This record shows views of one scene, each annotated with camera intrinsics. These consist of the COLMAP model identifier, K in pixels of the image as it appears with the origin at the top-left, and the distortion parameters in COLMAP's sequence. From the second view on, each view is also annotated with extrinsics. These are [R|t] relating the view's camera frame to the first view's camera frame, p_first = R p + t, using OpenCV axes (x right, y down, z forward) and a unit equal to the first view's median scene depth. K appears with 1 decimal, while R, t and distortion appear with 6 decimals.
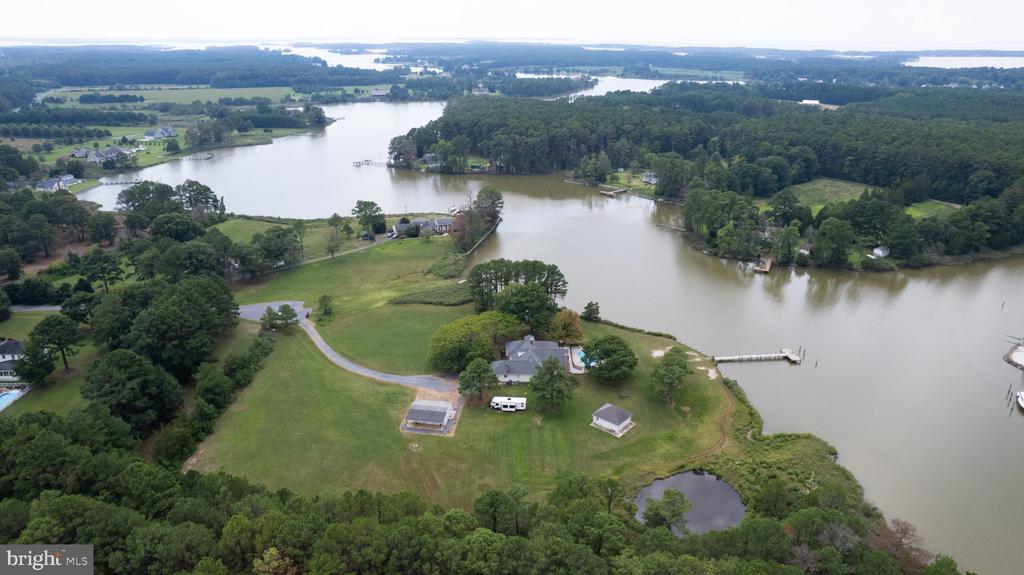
lens RADIAL K [[681.5, 0, 508.5], [0, 681.5, 280.5], [0, 0, 1]] dist [-0.066536, 0.059671]
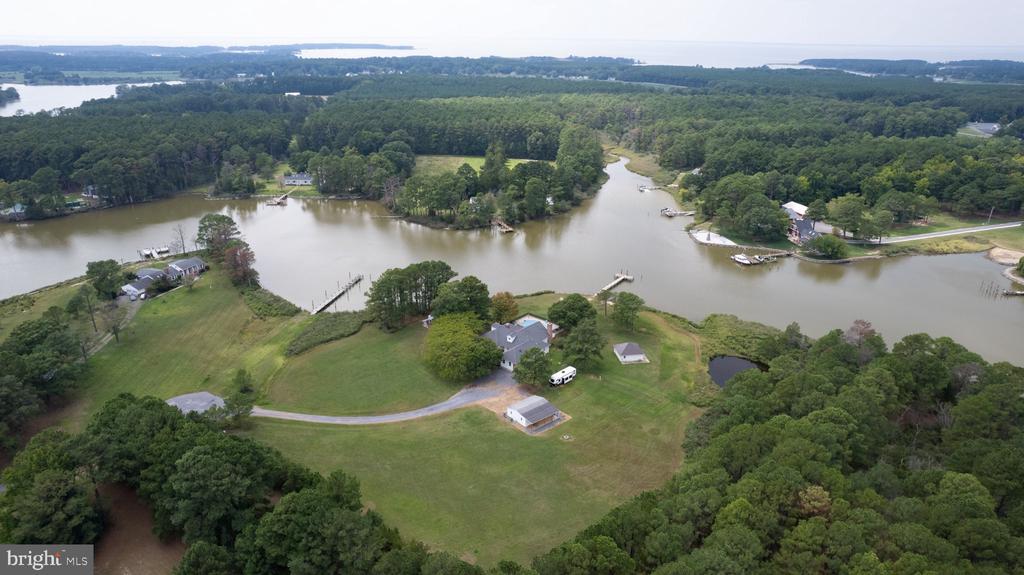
lens RADIAL K [[681.5, 0, 477.3], [0, 681.5, 289.0], [0, 0, 1]] dist [-0.066536, 0.059671]
pose [[0.640250, -0.271177, 0.718709, -0.378509], [0.258998, 0.957038, 0.130377, -0.059572], [-0.723187, 0.102670, 0.682978, 0.153071]]
